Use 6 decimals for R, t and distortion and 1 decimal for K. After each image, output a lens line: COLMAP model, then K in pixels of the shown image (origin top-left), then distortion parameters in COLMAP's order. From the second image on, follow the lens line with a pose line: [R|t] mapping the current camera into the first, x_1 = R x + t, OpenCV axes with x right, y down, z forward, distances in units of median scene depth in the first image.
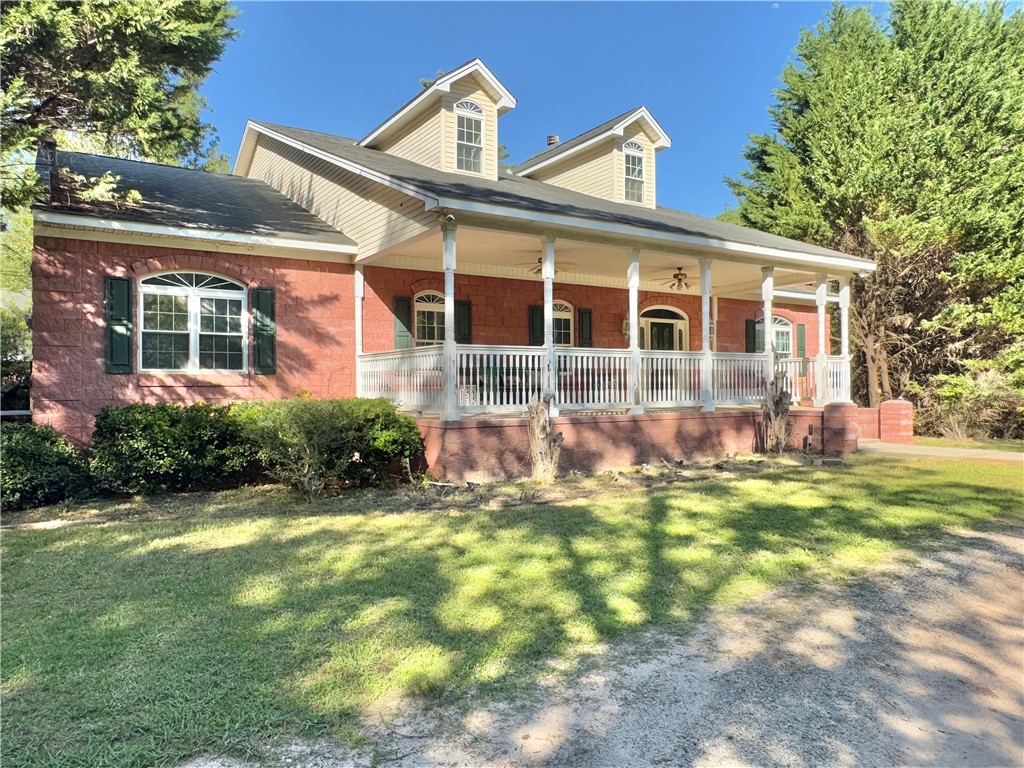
lens RADIAL K [[727.8, 0, 514.2], [0, 727.8, 386.9], [0, 0, 1]] dist [0.003131, 0.003421]
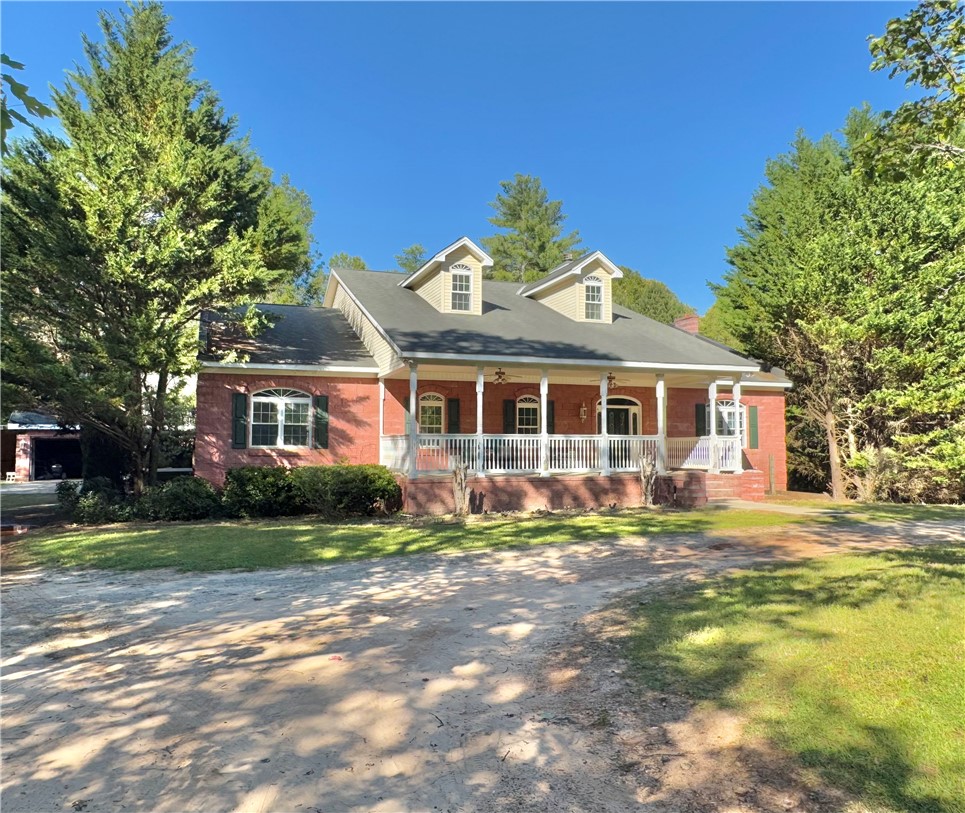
lens RADIAL K [[783.5, 0, 482.5], [0, 783.5, 406.5], [0, 0, 1]] dist [-0.001621, 0.000653]
pose [[0.974385, -0.004707, -0.224838, 0.342452], [-0.007036, 0.998653, -0.051398, -0.019723], [0.224777, 0.051664, 0.973040, -0.536047]]
